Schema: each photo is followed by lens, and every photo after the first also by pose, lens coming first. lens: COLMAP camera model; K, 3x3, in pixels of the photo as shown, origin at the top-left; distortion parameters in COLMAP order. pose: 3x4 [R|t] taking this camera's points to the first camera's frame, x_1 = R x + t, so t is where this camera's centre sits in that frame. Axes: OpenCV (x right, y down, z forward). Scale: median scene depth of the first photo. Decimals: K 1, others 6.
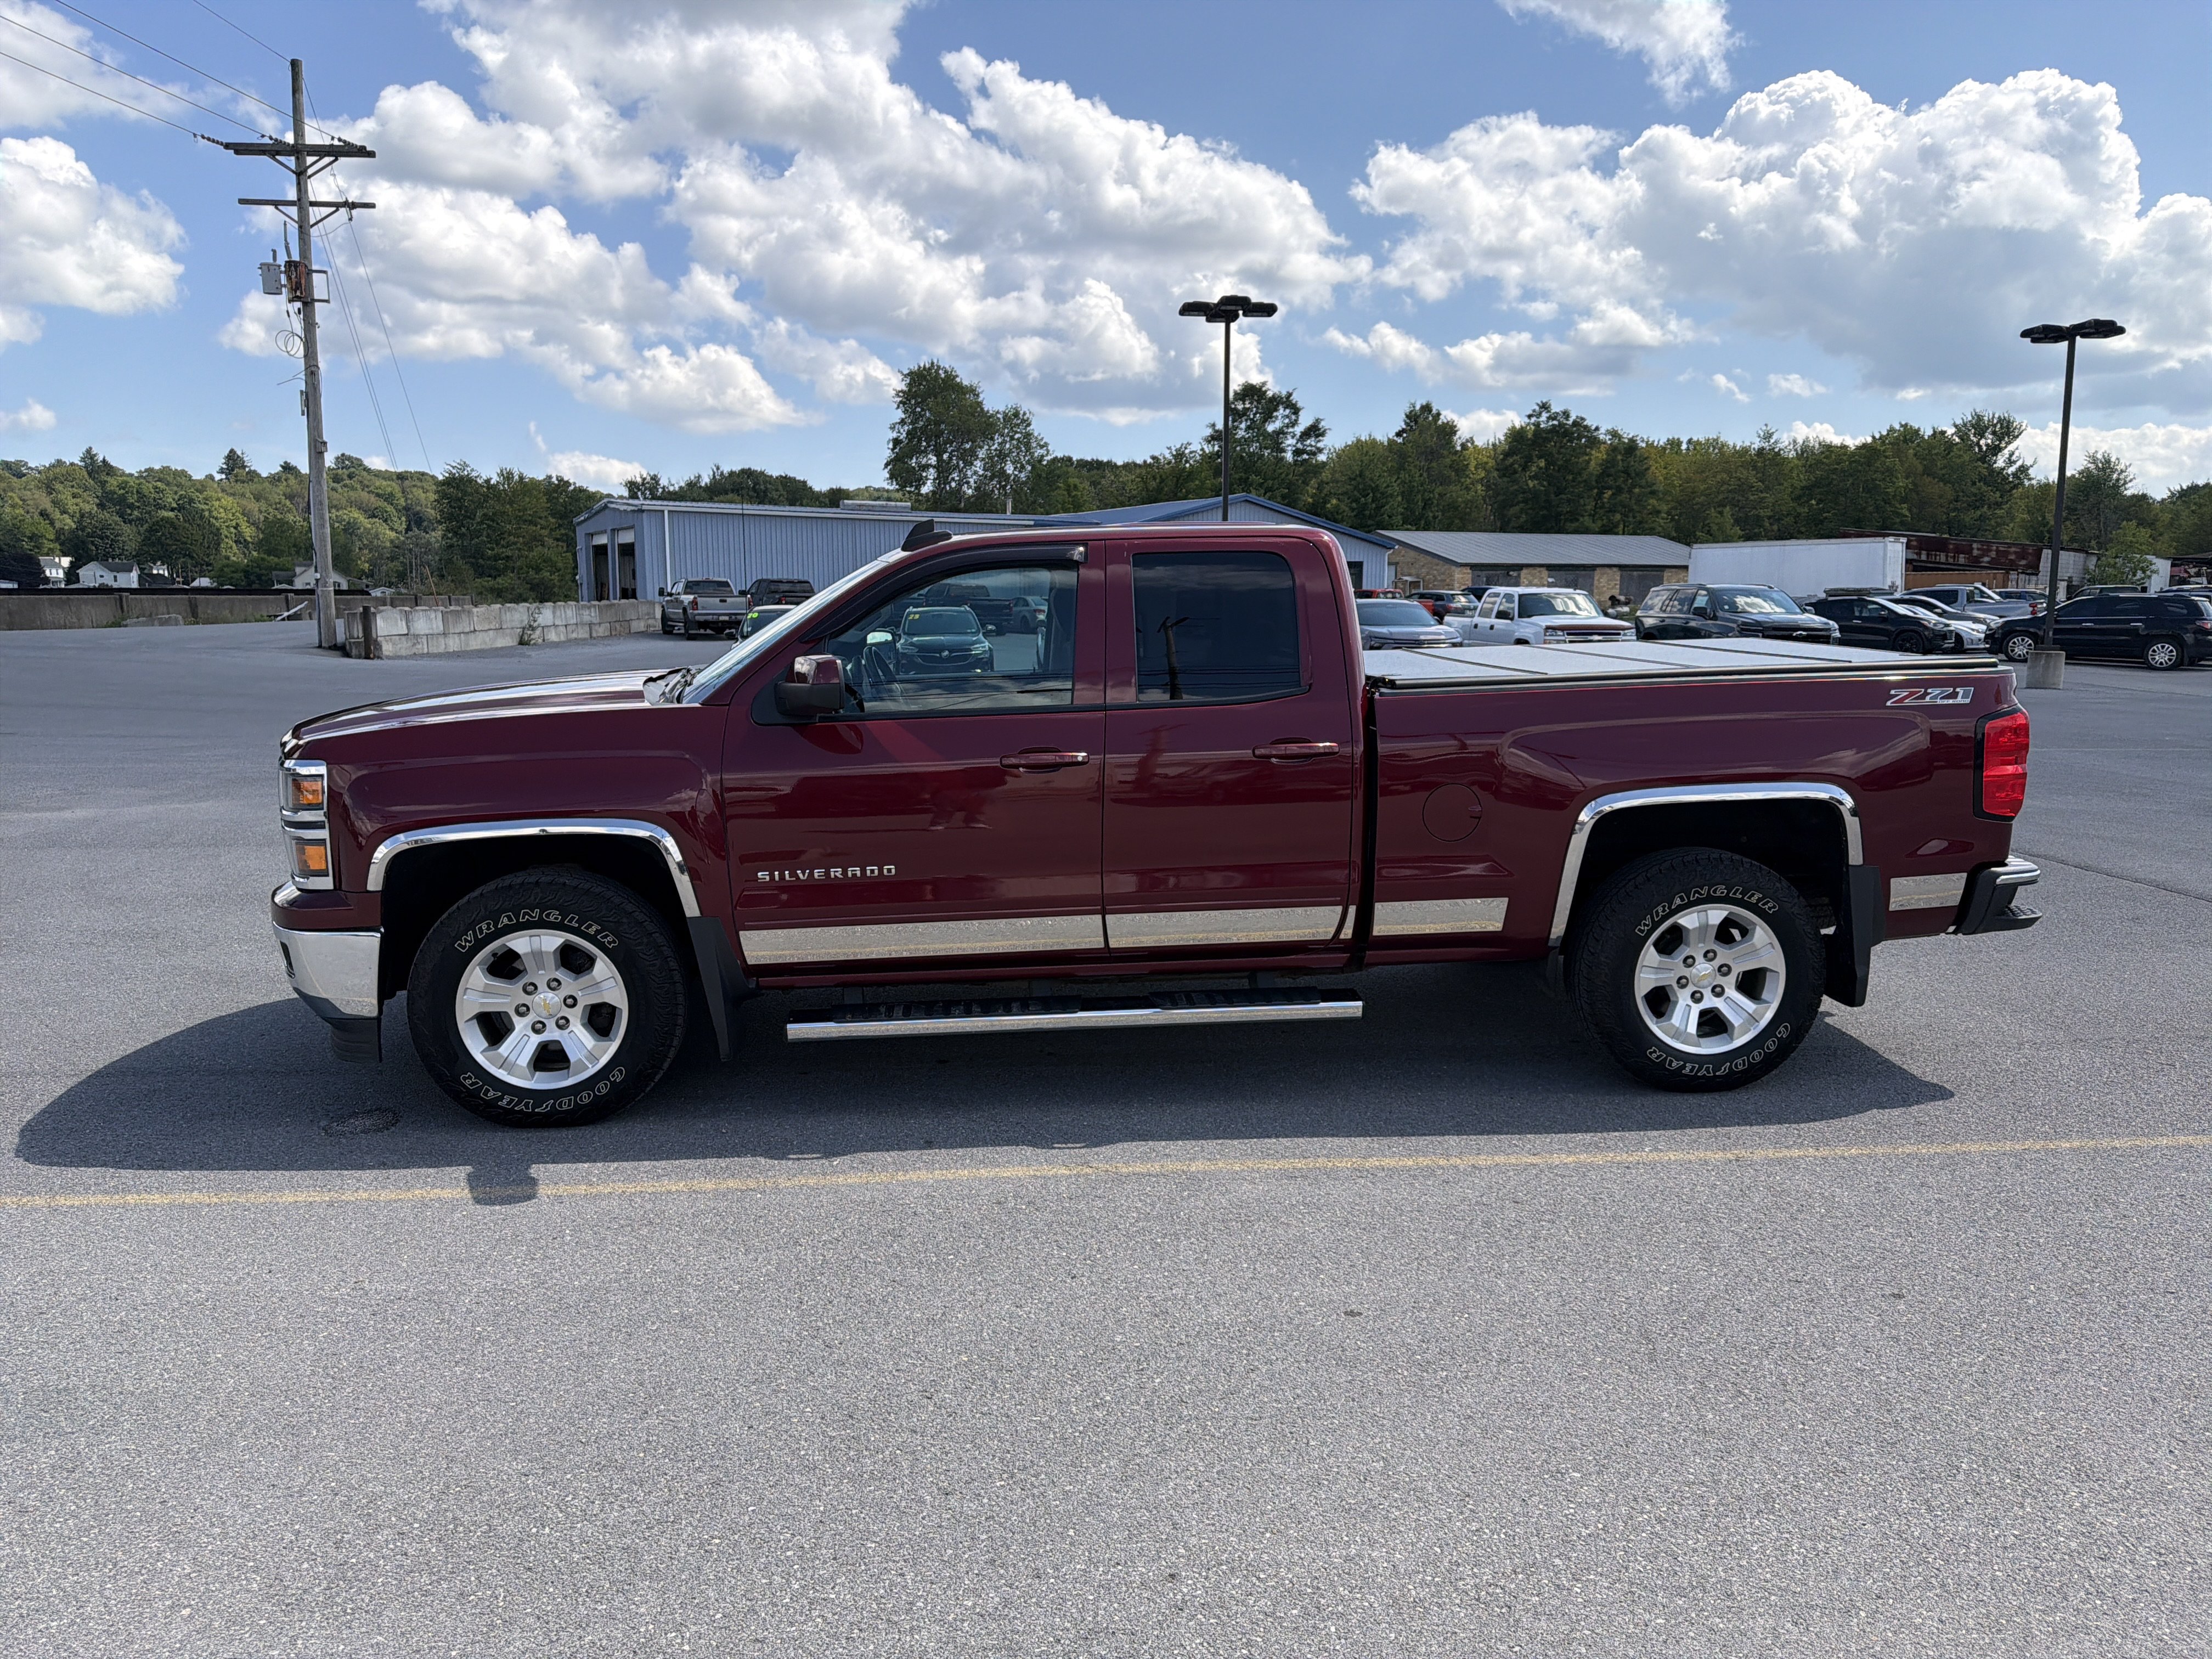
lens RADIAL K [[1604.6, 0, 1069.1], [0, 1604.6, 824.4], [0, 0, 1]] dist [0.021500, -0.021396]
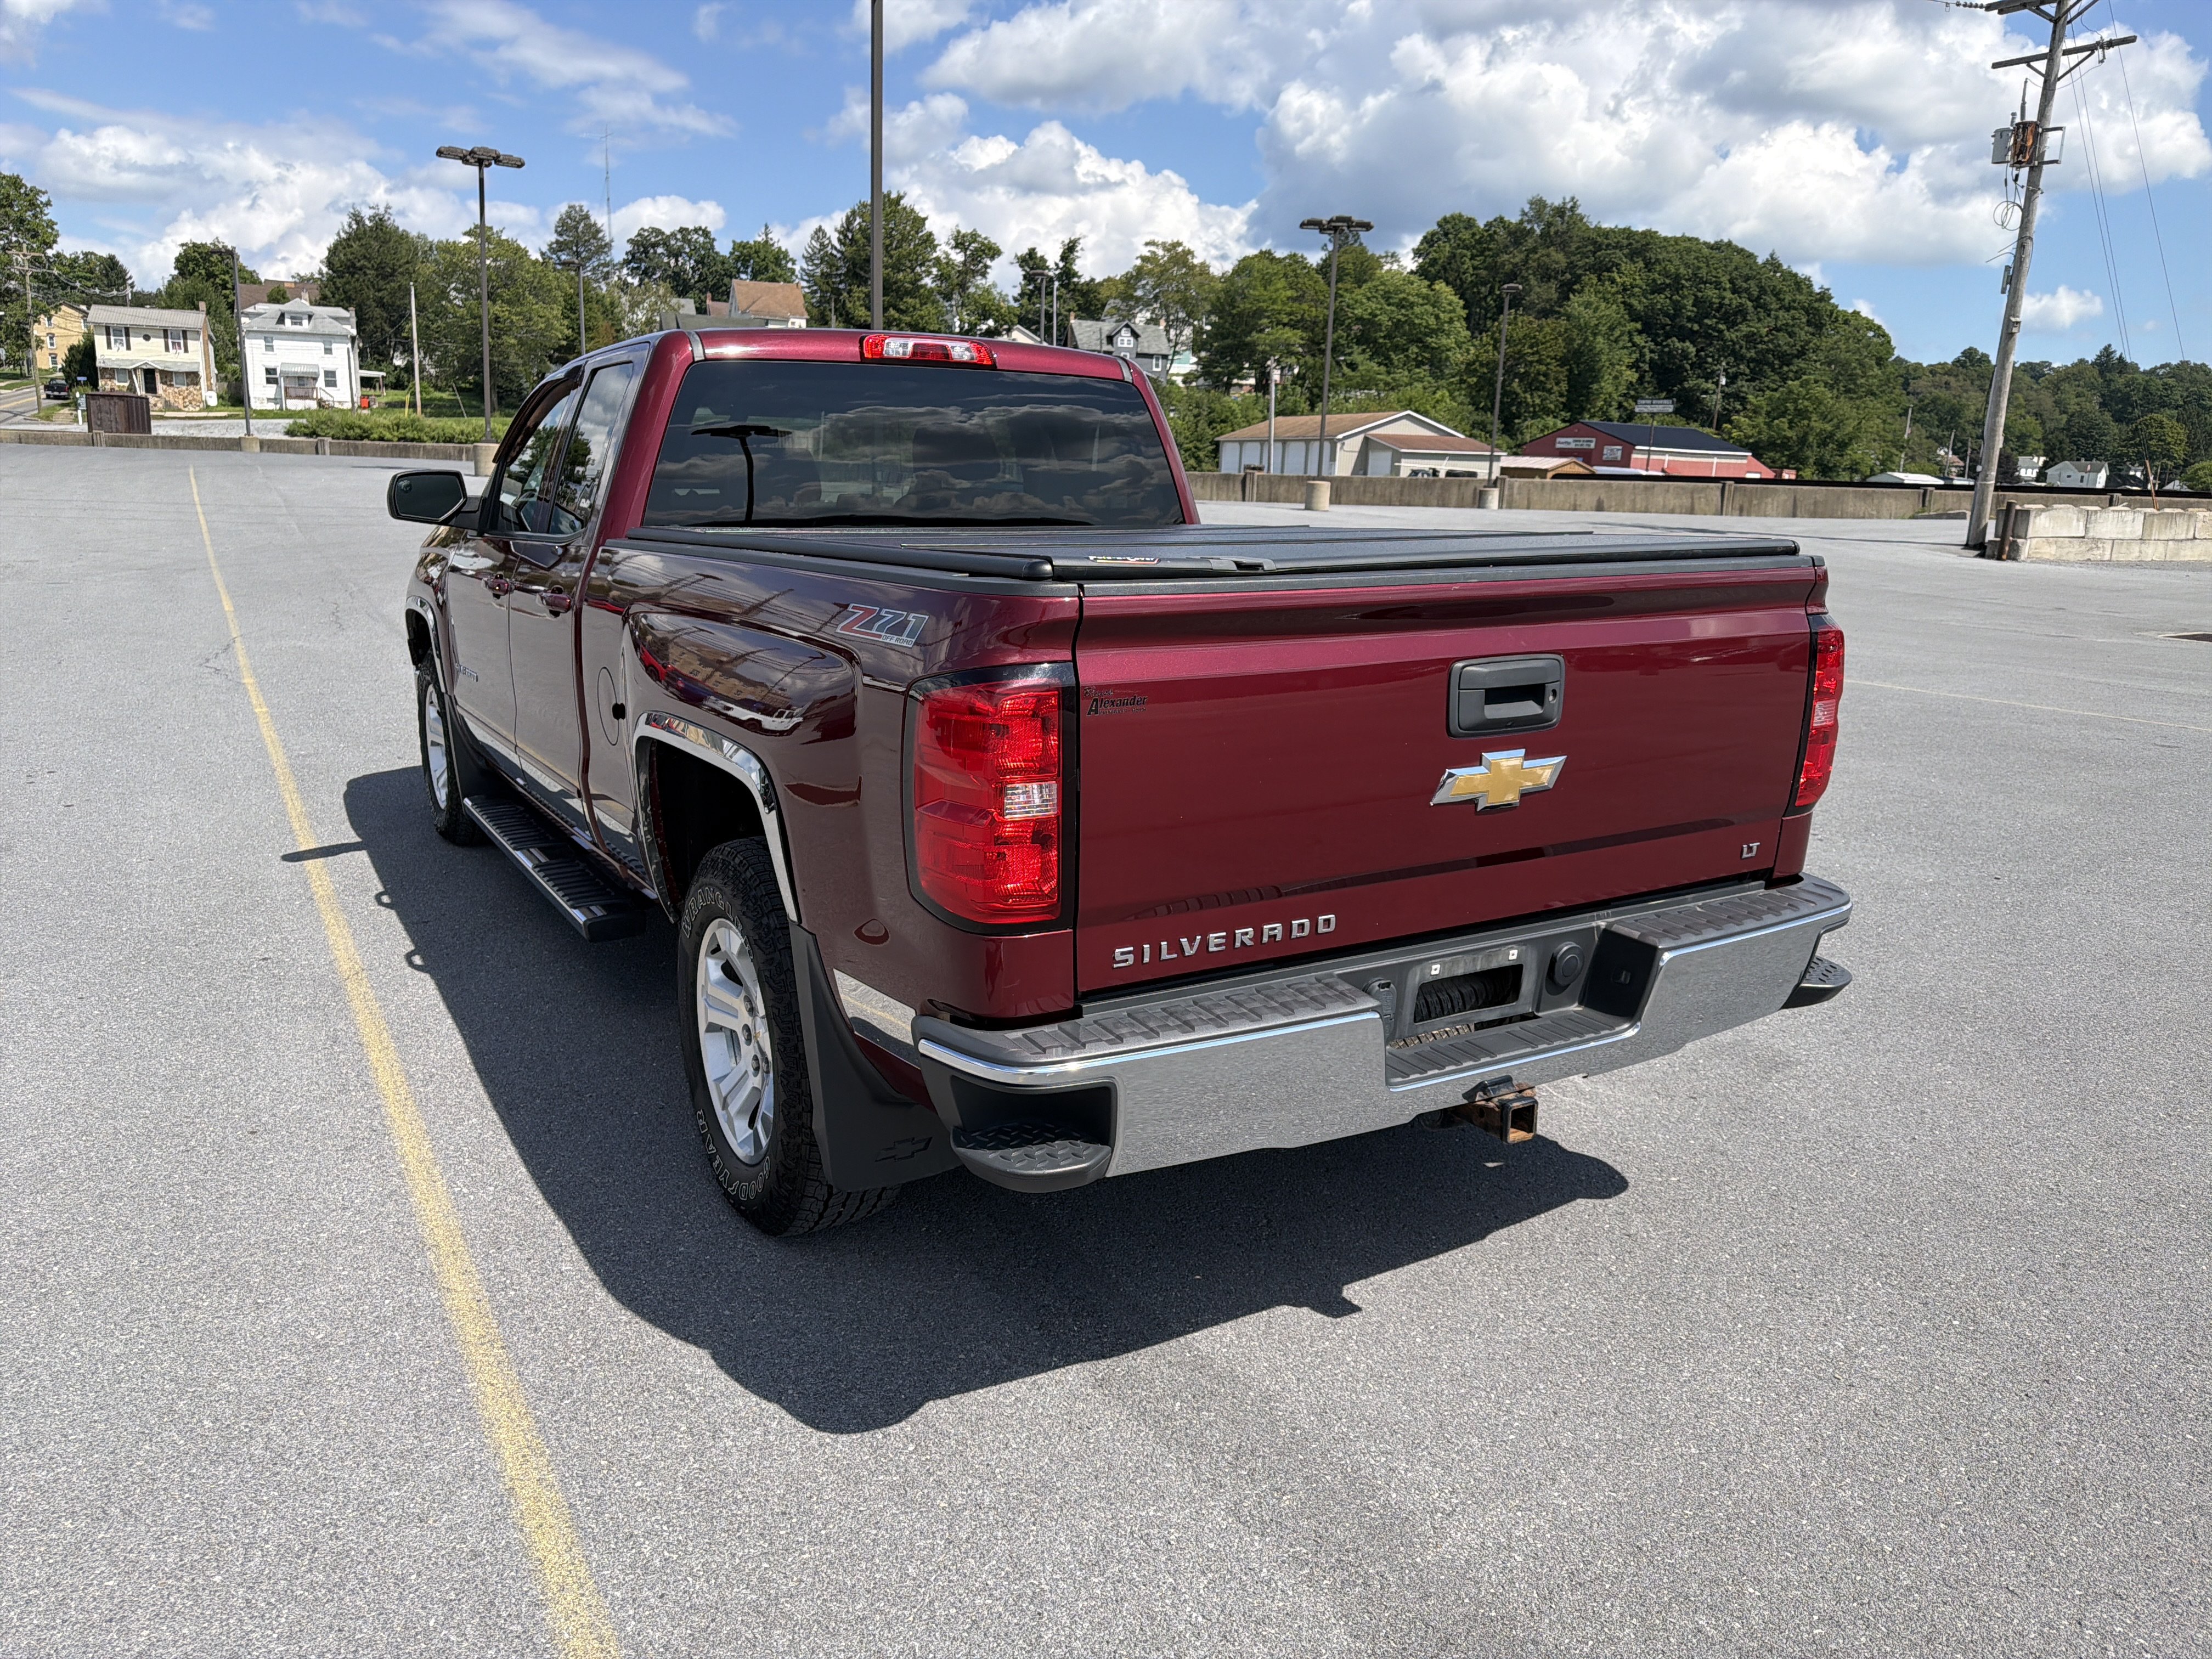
lens RADIAL K [[1604.6, 0, 1141.0], [0, 1604.6, 822.6], [0, 0, 1]] dist [0.021500, -0.021396]
pose [[0.439263, 0.208716, -0.873777, 0.157825], [-0.159568, 0.975298, 0.152748, -0.016771], [0.884073, 0.072330, 0.461717, 0.134863]]
